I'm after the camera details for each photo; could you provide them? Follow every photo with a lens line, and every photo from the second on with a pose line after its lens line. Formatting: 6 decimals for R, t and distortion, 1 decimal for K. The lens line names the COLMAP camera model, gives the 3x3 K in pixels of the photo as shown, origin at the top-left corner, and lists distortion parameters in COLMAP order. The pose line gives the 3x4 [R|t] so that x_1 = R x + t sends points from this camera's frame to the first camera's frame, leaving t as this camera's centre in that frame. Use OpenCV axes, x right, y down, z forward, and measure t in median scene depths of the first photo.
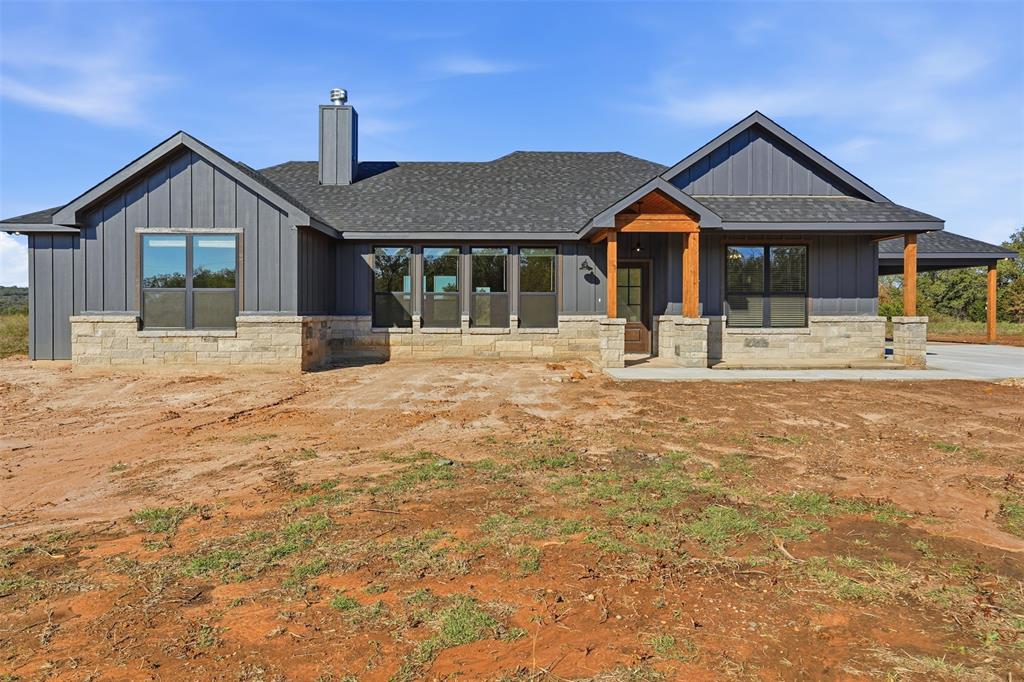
lens RADIAL K [[501.7, 0, 475.3], [0, 501.7, 313.9], [0, 0, 1]] dist [0.004213, -0.000687]
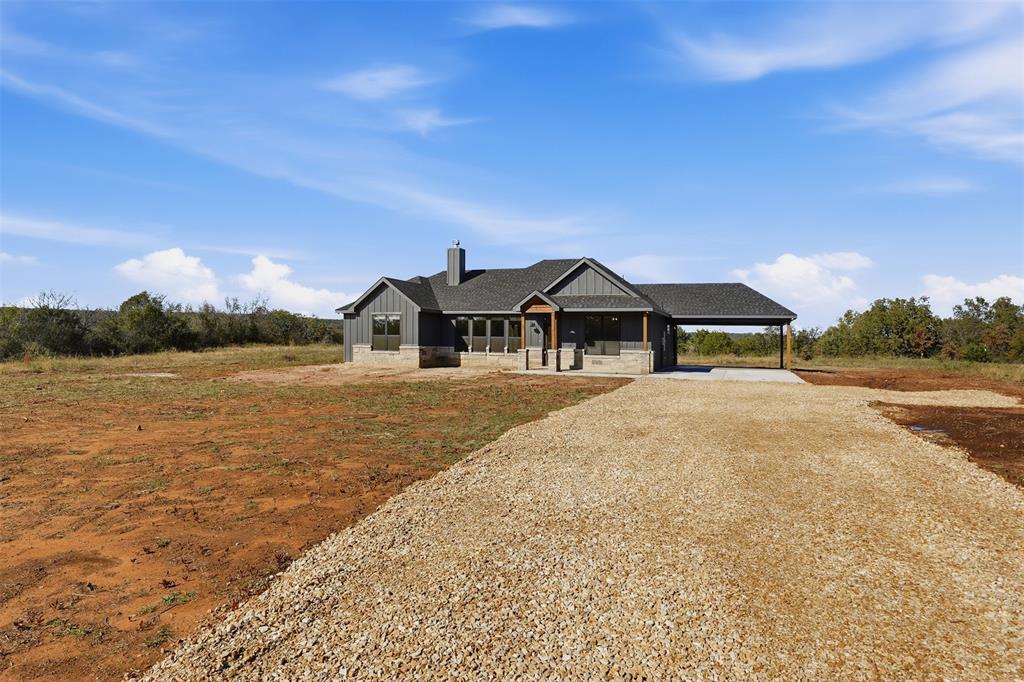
lens RADIAL K [[493.1, 0, 511.2], [0, 493.1, 342.0], [0, 0, 1]] dist [-0.012857, 0.001238]
pose [[0.896220, 0.011635, -0.443458, 1.071624], [-0.012348, 0.999923, 0.001281, -0.023585], [0.443438, 0.004327, 0.896294, -0.944013]]
